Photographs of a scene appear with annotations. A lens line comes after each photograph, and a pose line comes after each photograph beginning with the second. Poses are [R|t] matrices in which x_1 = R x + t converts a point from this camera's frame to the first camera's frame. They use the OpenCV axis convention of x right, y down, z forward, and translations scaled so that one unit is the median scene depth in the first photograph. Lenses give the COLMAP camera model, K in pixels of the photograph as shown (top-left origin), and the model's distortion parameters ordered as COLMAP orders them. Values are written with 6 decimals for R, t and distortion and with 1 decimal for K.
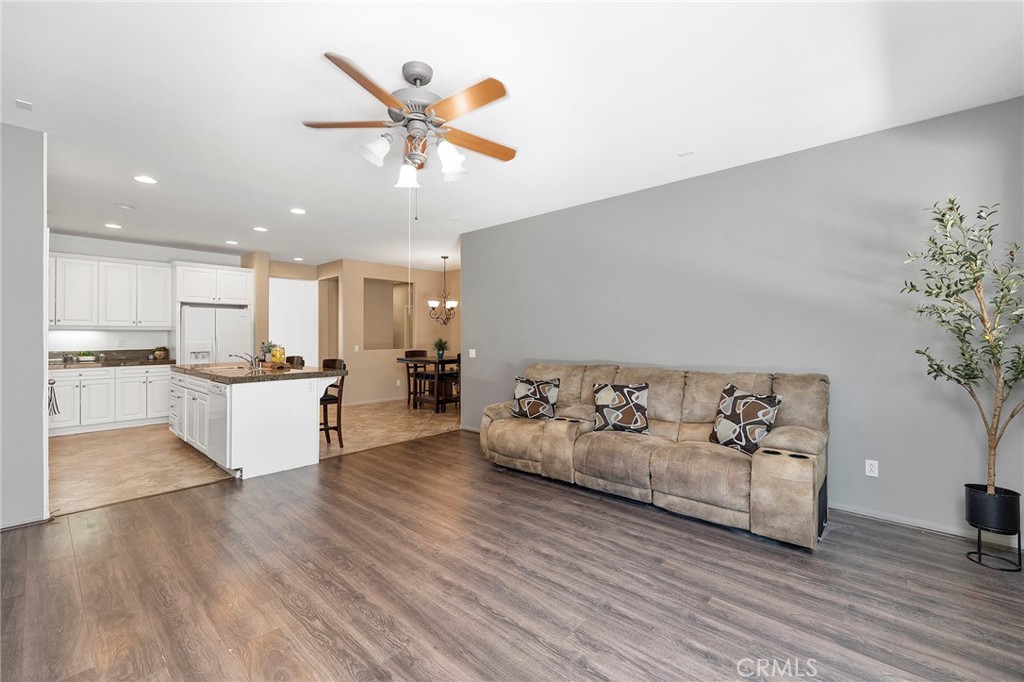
lens RADIAL K [[437.6, 0, 516.6], [0, 437.6, 334.7], [0, 0, 1]] dist [0.008431, -0.003330]
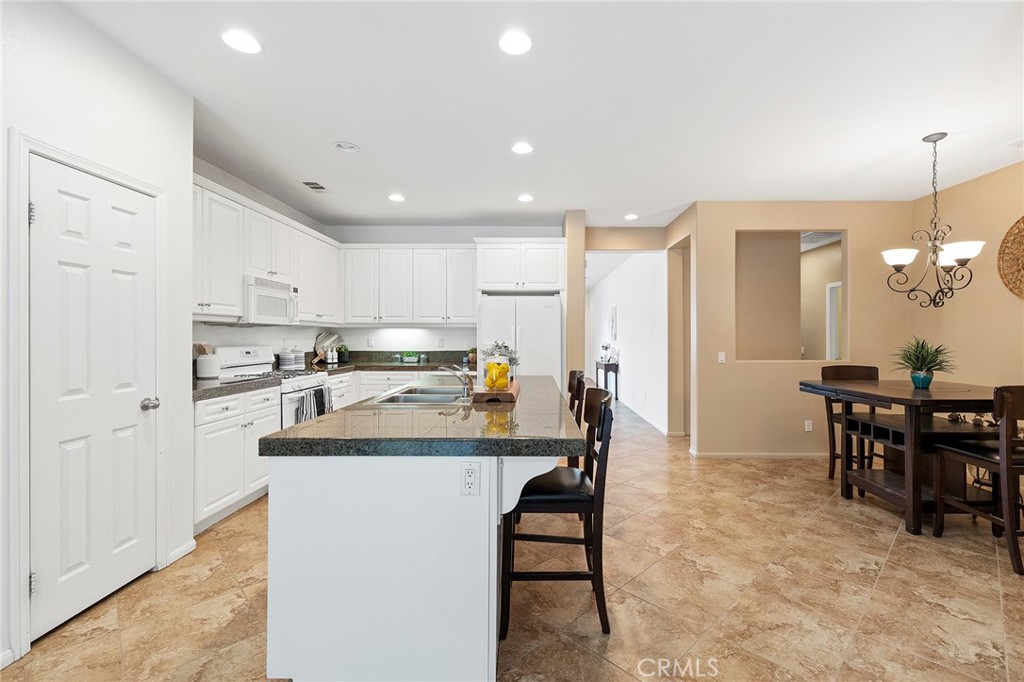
lens RADIAL K [[464.3, 0, 508.7], [0, 464.3, 332.2], [0, 0, 1]] dist [0.002281, 0.004897]
pose [[0.642945, -0.004023, -0.765902, -0.108643], [0.000550, 0.999988, -0.004790, 0.003093], [0.765912, 0.002659, 0.642940, 0.525680]]
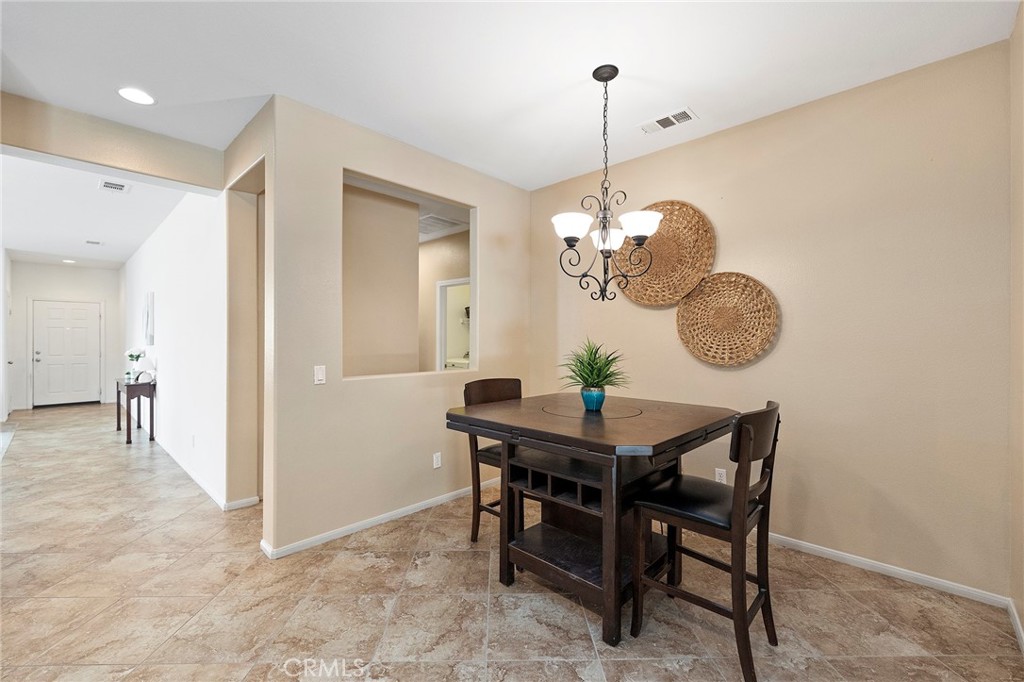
lens RADIAL K [[437.6, 0, 524.6], [0, 437.6, 339.3], [0, 0, 1]] dist [0.008431, -0.003330]
pose [[0.999970, 0.004483, -0.006277, -0.266722], [-0.004479, 0.999990, 0.000779, 0.005376], [0.006280, -0.000751, 0.999980, 0.859493]]
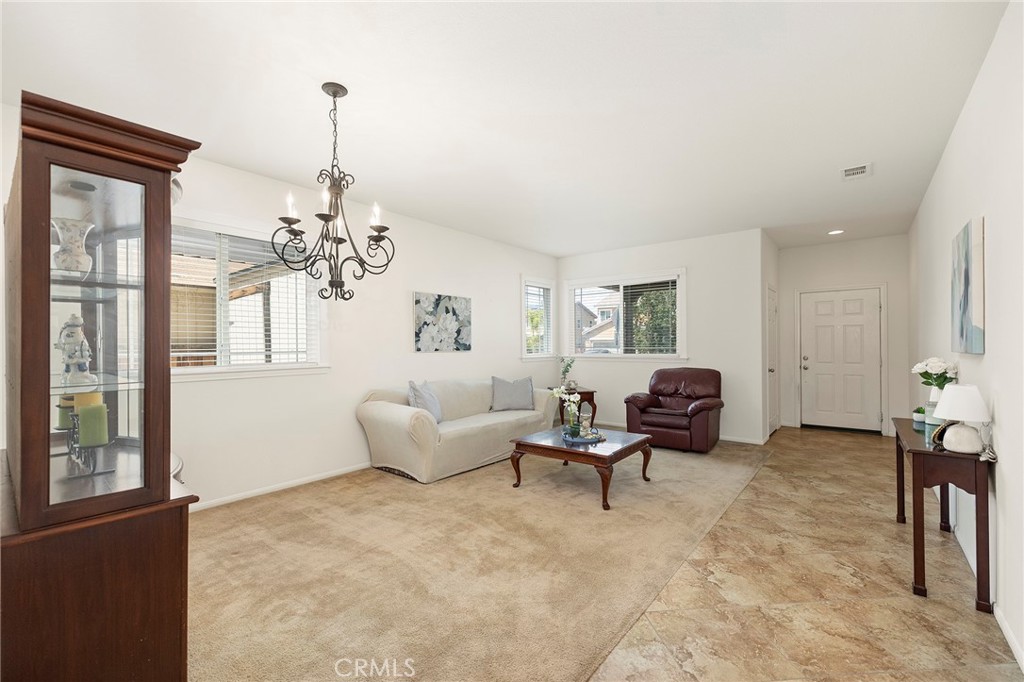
lens RADIAL K [[437.6, 0, 497.5], [0, 437.6, 342.9], [0, 0, 1]] dist [0.008431, -0.003330]
pose [[0.055479, 0.001244, -0.998459, -0.673746], [0.005966, 0.999981, 0.001578, 0.009882], [0.998442, -0.006044, 0.055471, 1.315259]]
